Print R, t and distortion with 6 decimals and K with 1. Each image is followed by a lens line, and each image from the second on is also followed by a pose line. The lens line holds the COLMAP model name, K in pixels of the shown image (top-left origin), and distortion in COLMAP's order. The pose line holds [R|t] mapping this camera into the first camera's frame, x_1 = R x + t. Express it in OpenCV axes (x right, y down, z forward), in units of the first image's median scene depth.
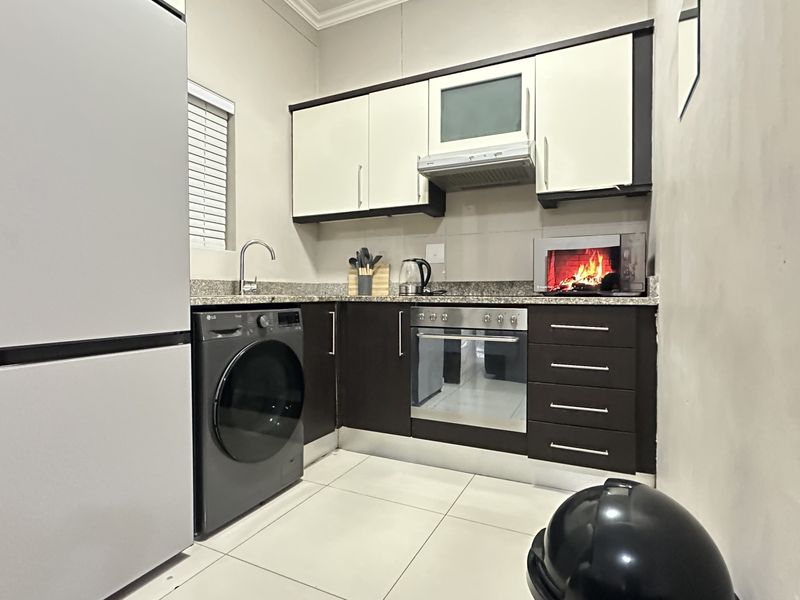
lens RADIAL K [[426.0, 0, 400.0], [0, 426.0, 300.0], [0, 0, 1]] dist [0.002450, 0.000633]
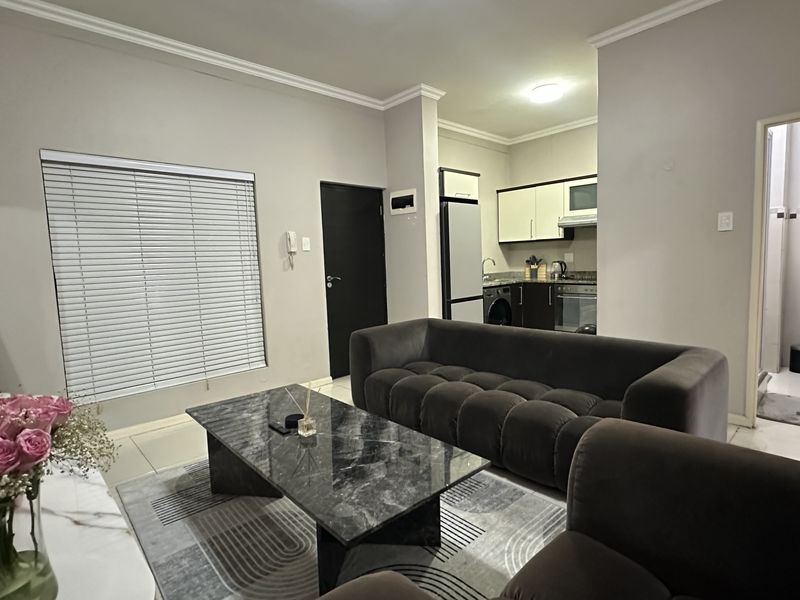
lens RADIAL K [[426.0, 0, 400.0], [0, 426.0, 300.0], [0, 0, 1]] dist [0.002450, 0.000633]
pose [[0.933078, -0.000231, -0.359673, 0.064208], [0.030782, 0.996382, 0.079216, -0.098350], [0.358353, -0.084986, 0.929710, -1.333790]]
